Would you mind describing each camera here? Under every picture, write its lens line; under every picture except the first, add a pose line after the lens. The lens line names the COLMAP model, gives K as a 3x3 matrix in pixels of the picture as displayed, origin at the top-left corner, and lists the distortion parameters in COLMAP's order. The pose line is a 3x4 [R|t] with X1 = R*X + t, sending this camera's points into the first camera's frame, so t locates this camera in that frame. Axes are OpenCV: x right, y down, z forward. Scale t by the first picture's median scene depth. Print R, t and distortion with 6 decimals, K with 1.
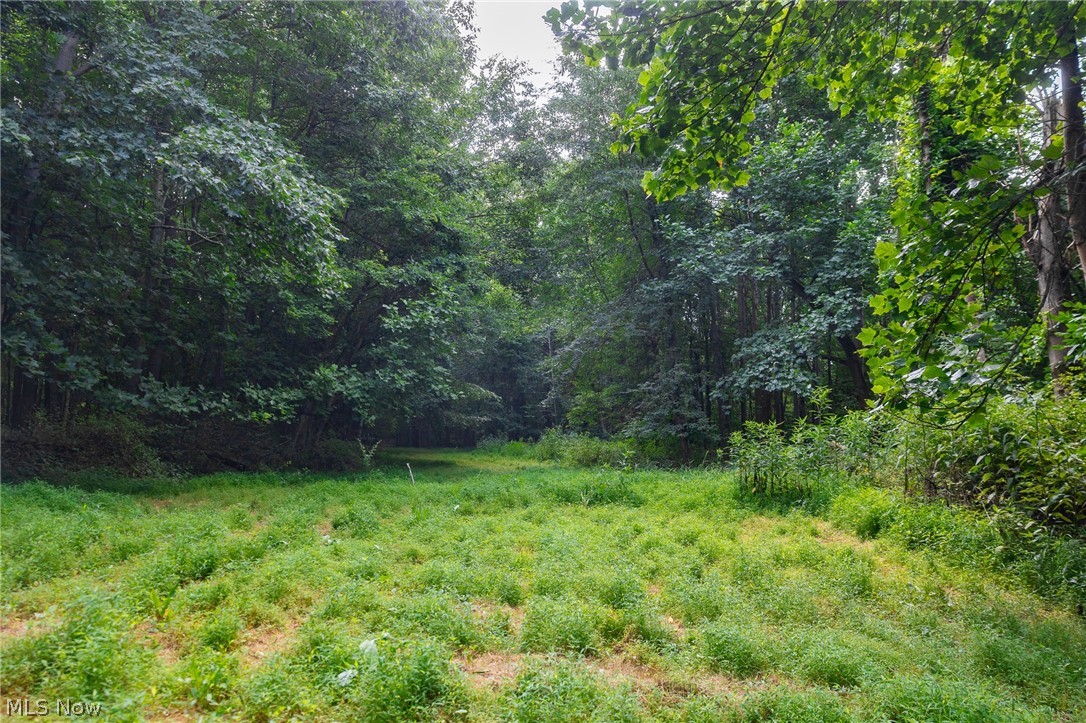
lens RADIAL K [[805.8, 0, 543.2], [0, 805.8, 365.2], [0, 0, 1]] dist [-0.007932, -0.000317]
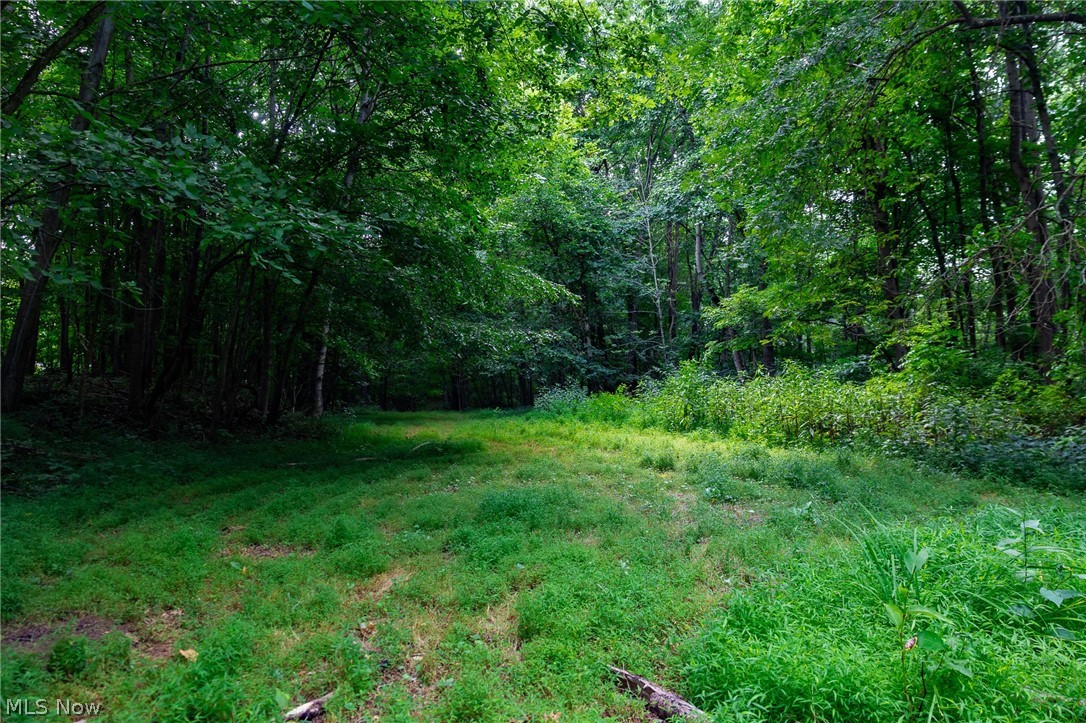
lens RADIAL K [[805.8, 0, 542.8], [0, 805.8, 362.8], [0, 0, 1]] dist [-0.007932, -0.000317]
pose [[0.997228, -0.021039, -0.071372, -0.037046], [0.024097, 0.998816, 0.042256, 0.051911], [0.070399, -0.043858, 0.996554, 0.480575]]
